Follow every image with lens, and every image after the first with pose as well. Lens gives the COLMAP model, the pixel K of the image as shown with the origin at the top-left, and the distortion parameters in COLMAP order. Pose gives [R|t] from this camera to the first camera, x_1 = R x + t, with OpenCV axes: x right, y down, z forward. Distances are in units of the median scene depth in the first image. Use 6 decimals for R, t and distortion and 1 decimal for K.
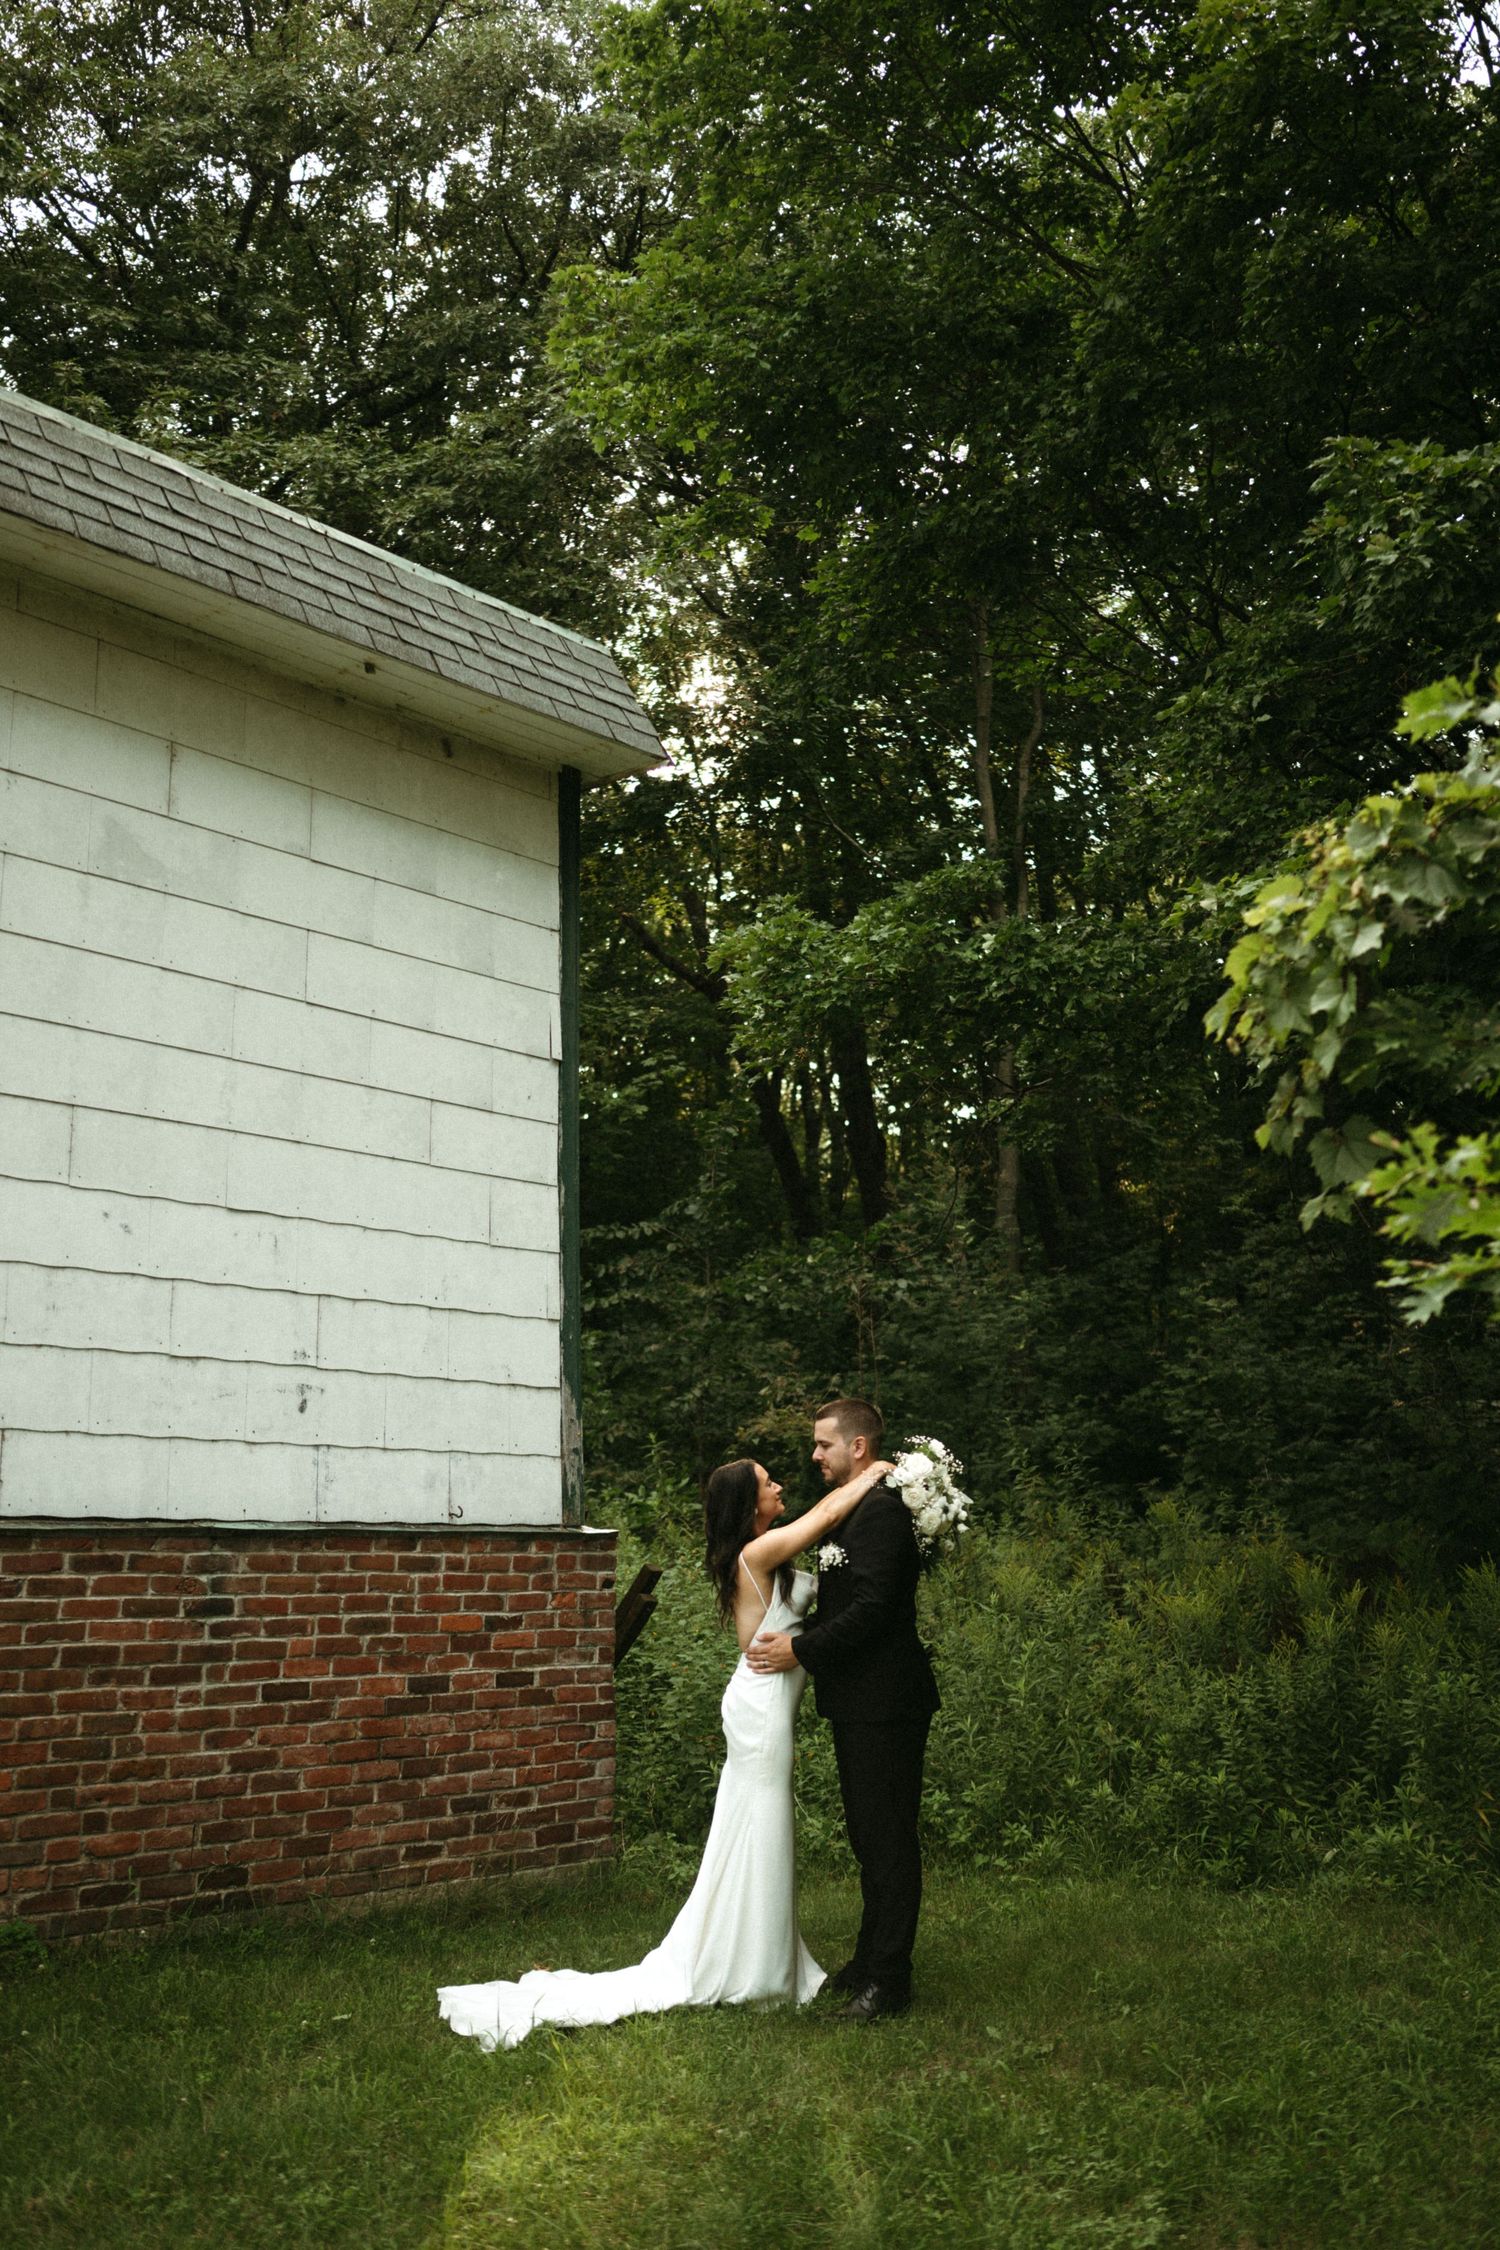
lens RADIAL K [[2142.7, 0, 727.9], [0, 2142.7, 1115.0], [0, 0, 1]] dist [-0.001280, 0.020958]
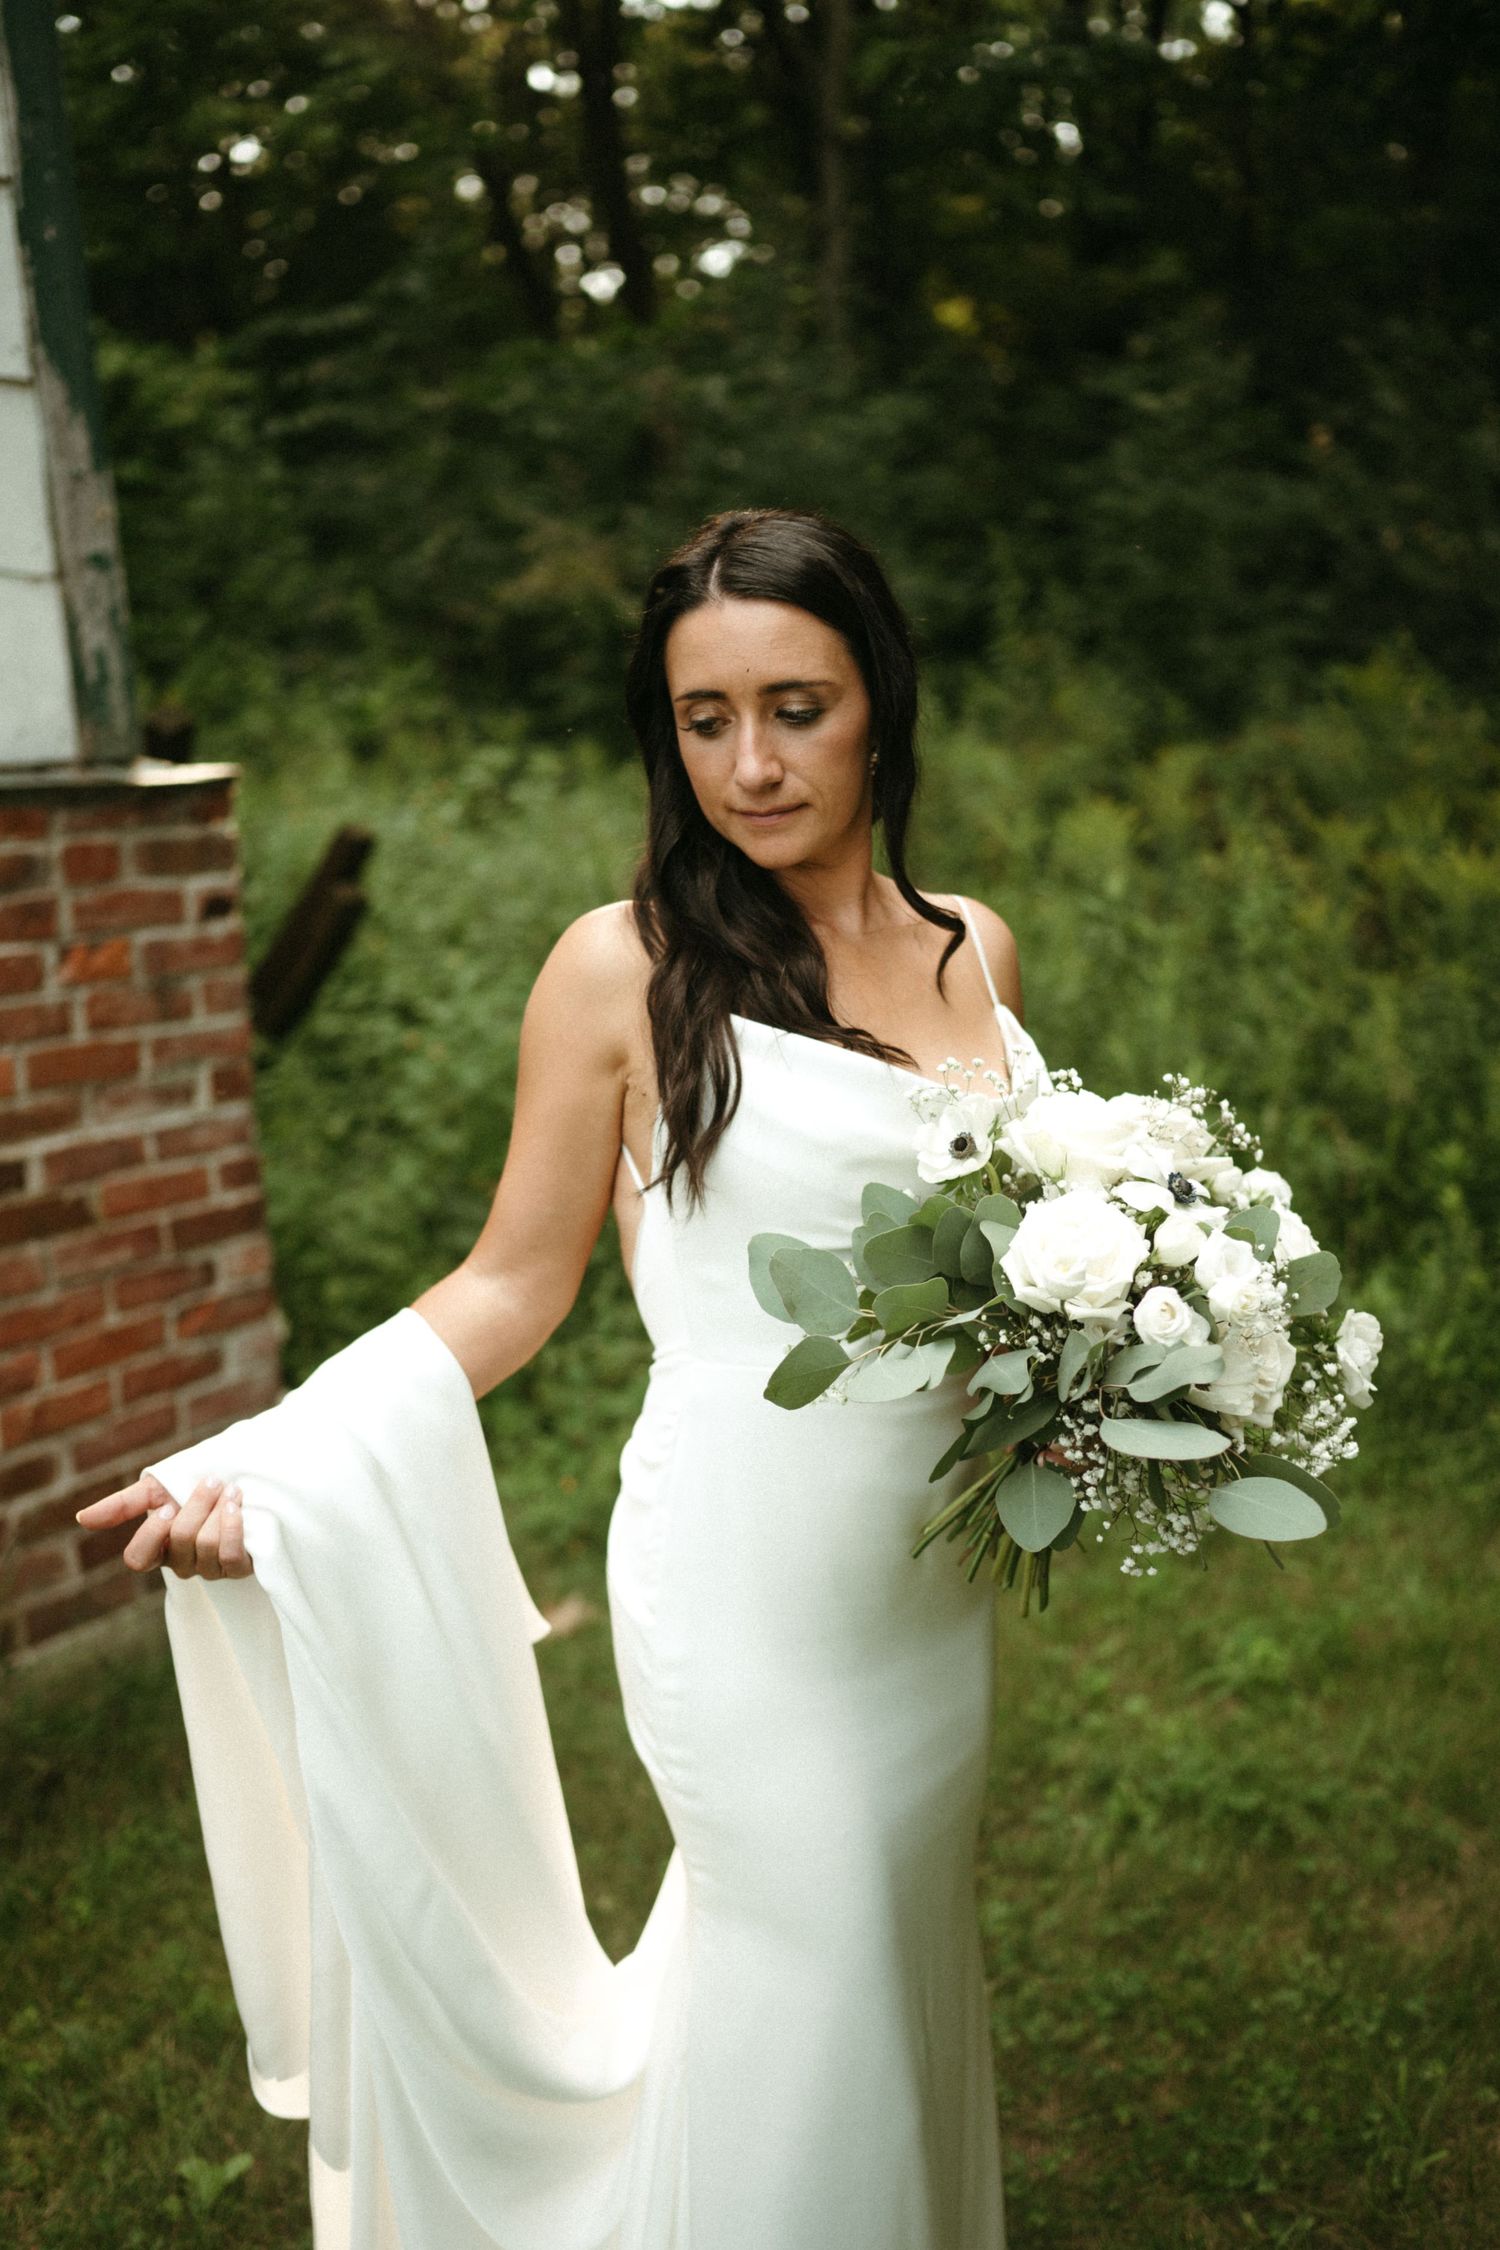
lens RADIAL K [[2142.7, 0, 727.9], [0, 2142.7, 1115.0], [0, 0, 1]] dist [-0.001280, 0.020958]
pose [[0.992881, -0.053263, 0.106541, -0.007973], [0.010975, 0.931555, 0.363436, 0.116035], [-0.118606, -0.359679, 0.925507, 0.628358]]
